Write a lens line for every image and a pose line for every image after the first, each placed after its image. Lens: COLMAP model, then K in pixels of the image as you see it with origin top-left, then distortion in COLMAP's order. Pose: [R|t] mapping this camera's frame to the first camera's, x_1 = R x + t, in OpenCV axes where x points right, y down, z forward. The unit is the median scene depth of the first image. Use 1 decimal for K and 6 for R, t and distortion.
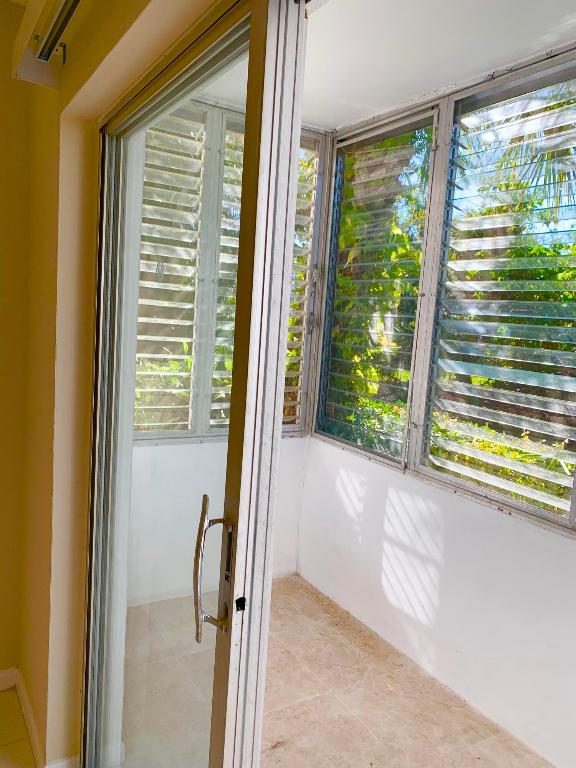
lens RADIAL K [[588.1, 0, 295.0], [0, 588.1, 377.3], [0, 0, 1]] dist [0.051987, -0.079480]
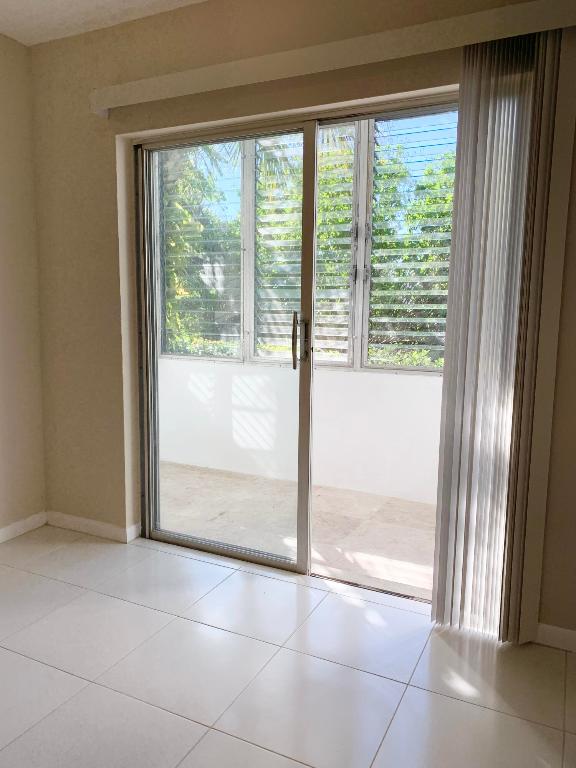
lens RADIAL K [[588.1, 0, 284.5], [0, 588.1, 385.6], [0, 0, 1]] dist [0.051987, -0.079480]
pose [[0.849941, -0.124375, 0.511988, -0.531084], [0.100283, 0.992162, 0.074545, 0.112251], [-0.517247, -0.012015, 0.855752, -0.407842]]
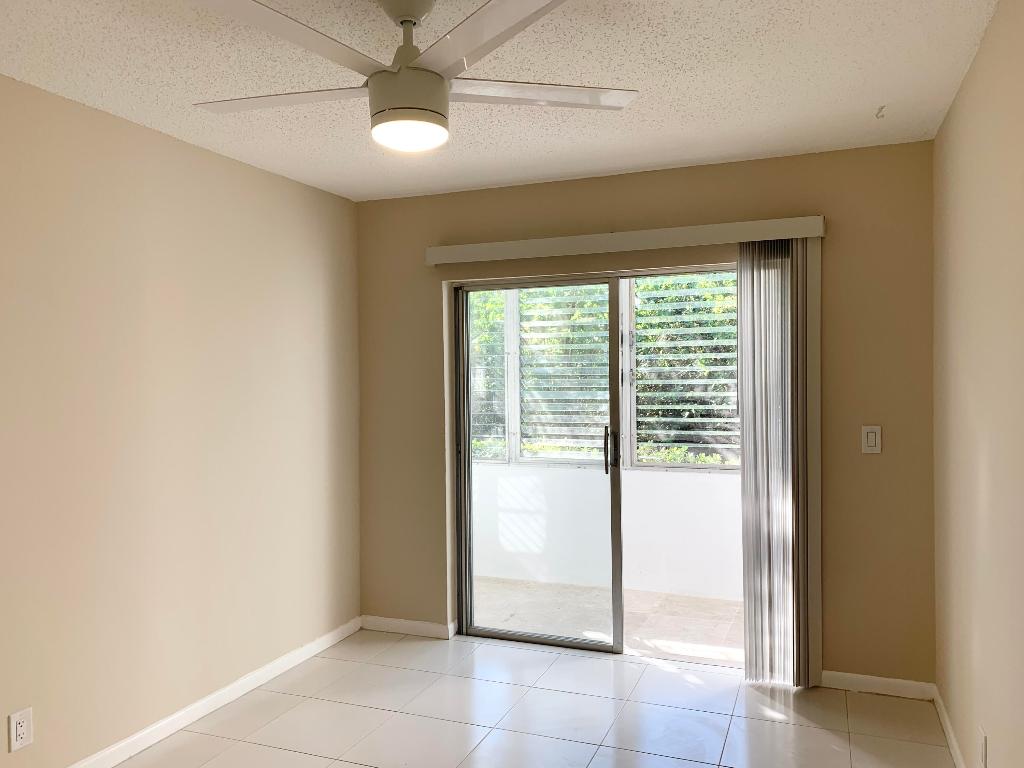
lens RADIAL K [[784.1, 0, 516.0], [0, 784.1, 381.3], [0, 0, 1]] dist [0.051987, -0.079480]
pose [[0.798644, -0.080345, 0.596416, -1.024086], [0.128560, 0.990948, -0.038658, 0.023110], [-0.587911, 0.107549, 0.801744, -0.712896]]
